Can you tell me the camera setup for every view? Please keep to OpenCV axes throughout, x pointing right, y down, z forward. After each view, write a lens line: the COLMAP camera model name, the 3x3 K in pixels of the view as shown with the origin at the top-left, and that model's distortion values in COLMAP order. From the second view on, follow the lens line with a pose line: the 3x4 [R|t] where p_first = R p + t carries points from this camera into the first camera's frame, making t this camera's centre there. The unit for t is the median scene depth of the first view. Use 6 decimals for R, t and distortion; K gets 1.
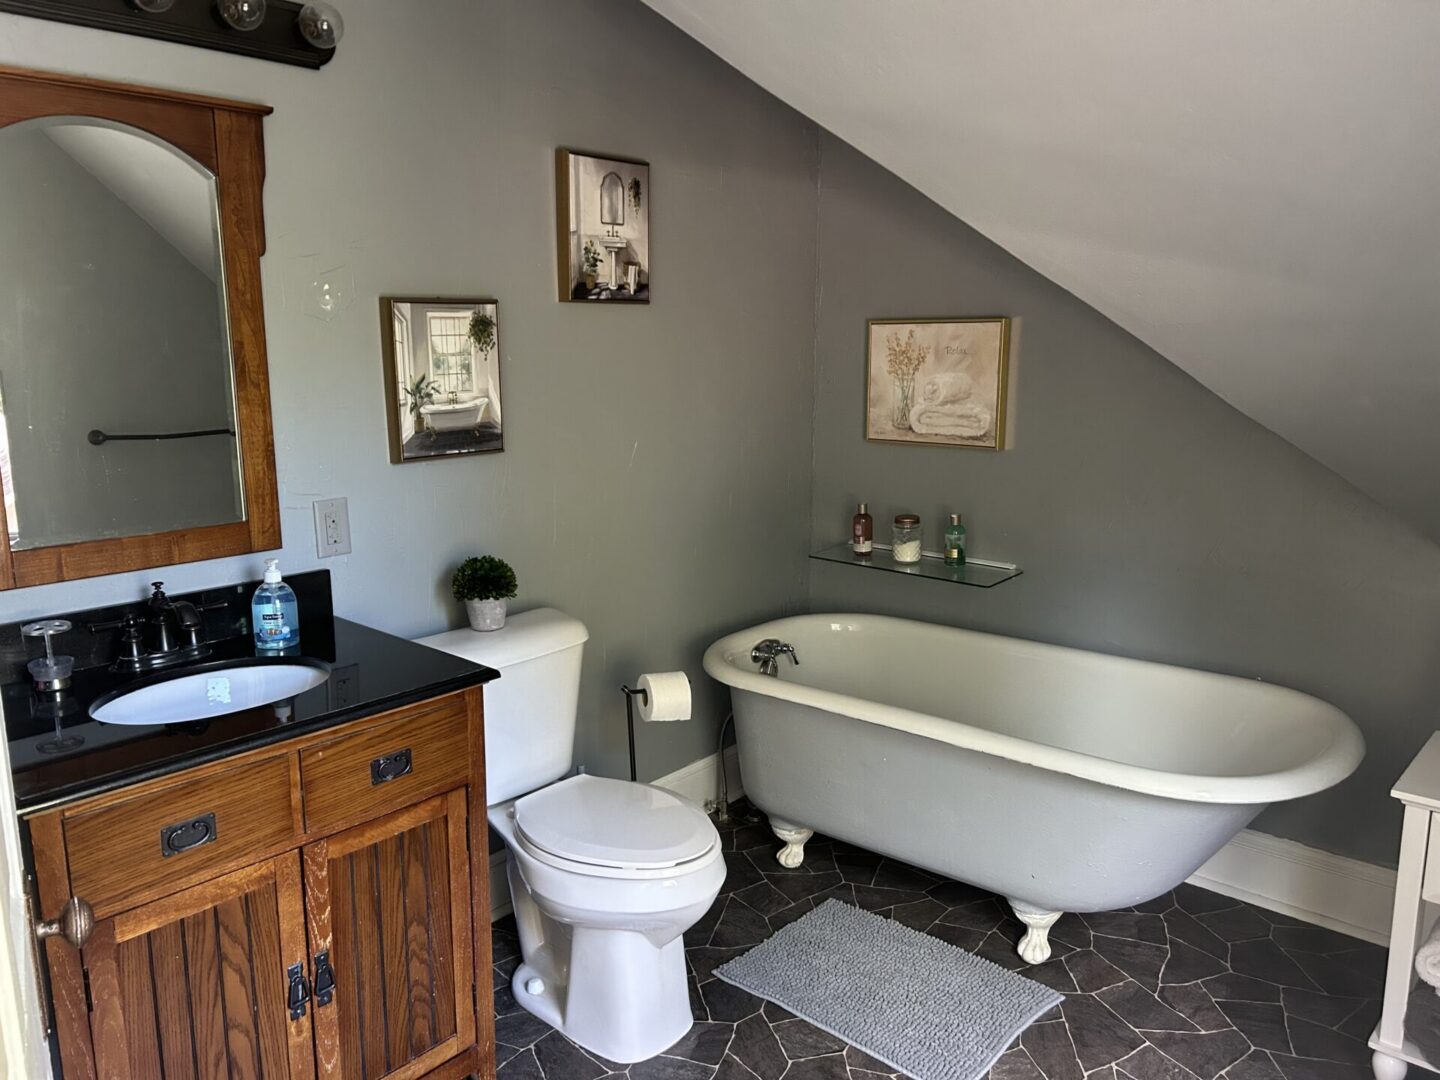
lens RADIAL K [[1060.6, 0, 720.0], [0, 1060.6, 540.0], [0, 0, 1]] dist [0.043568, -0.055093]
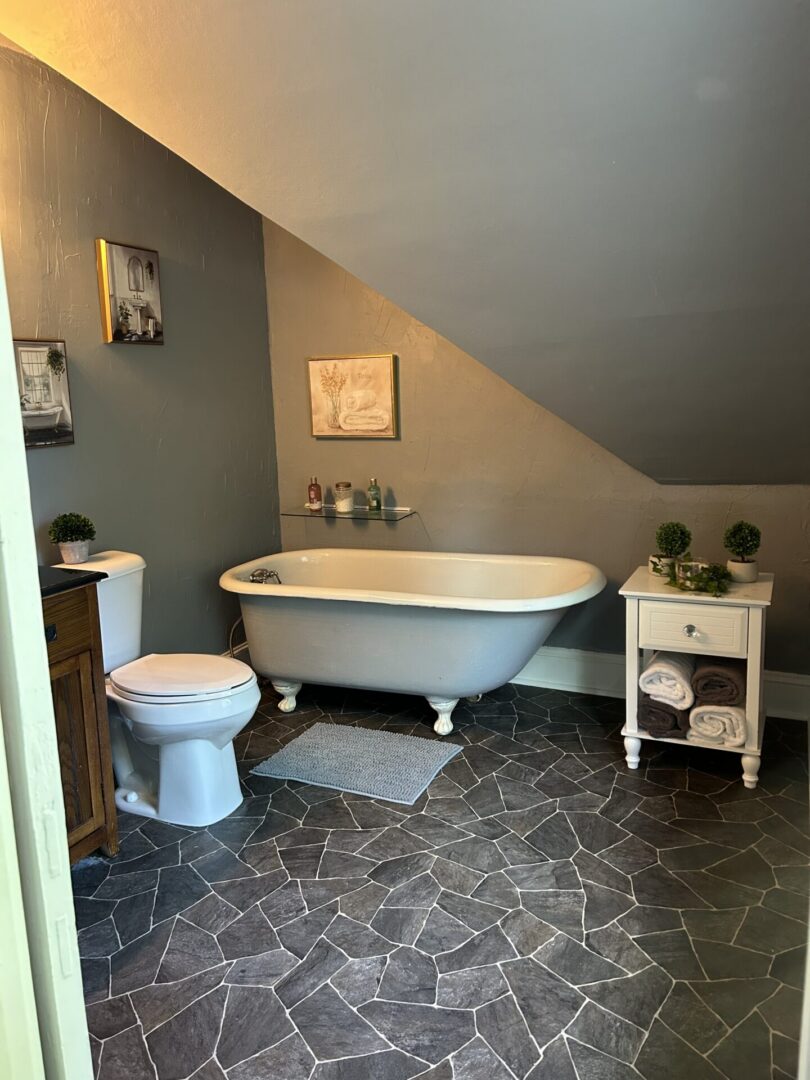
lens RADIAL K [[800.9, 0, 405.0], [0, 800.9, 540.0], [0, 0, 1]] dist [0.080194, -0.203057]
pose [[0.954773, -0.075396, 0.287619, -0.101500], [0.079274, 0.996851, -0.001844, 0.088461], [-0.286575, 0.024561, 0.957743, -0.192055]]
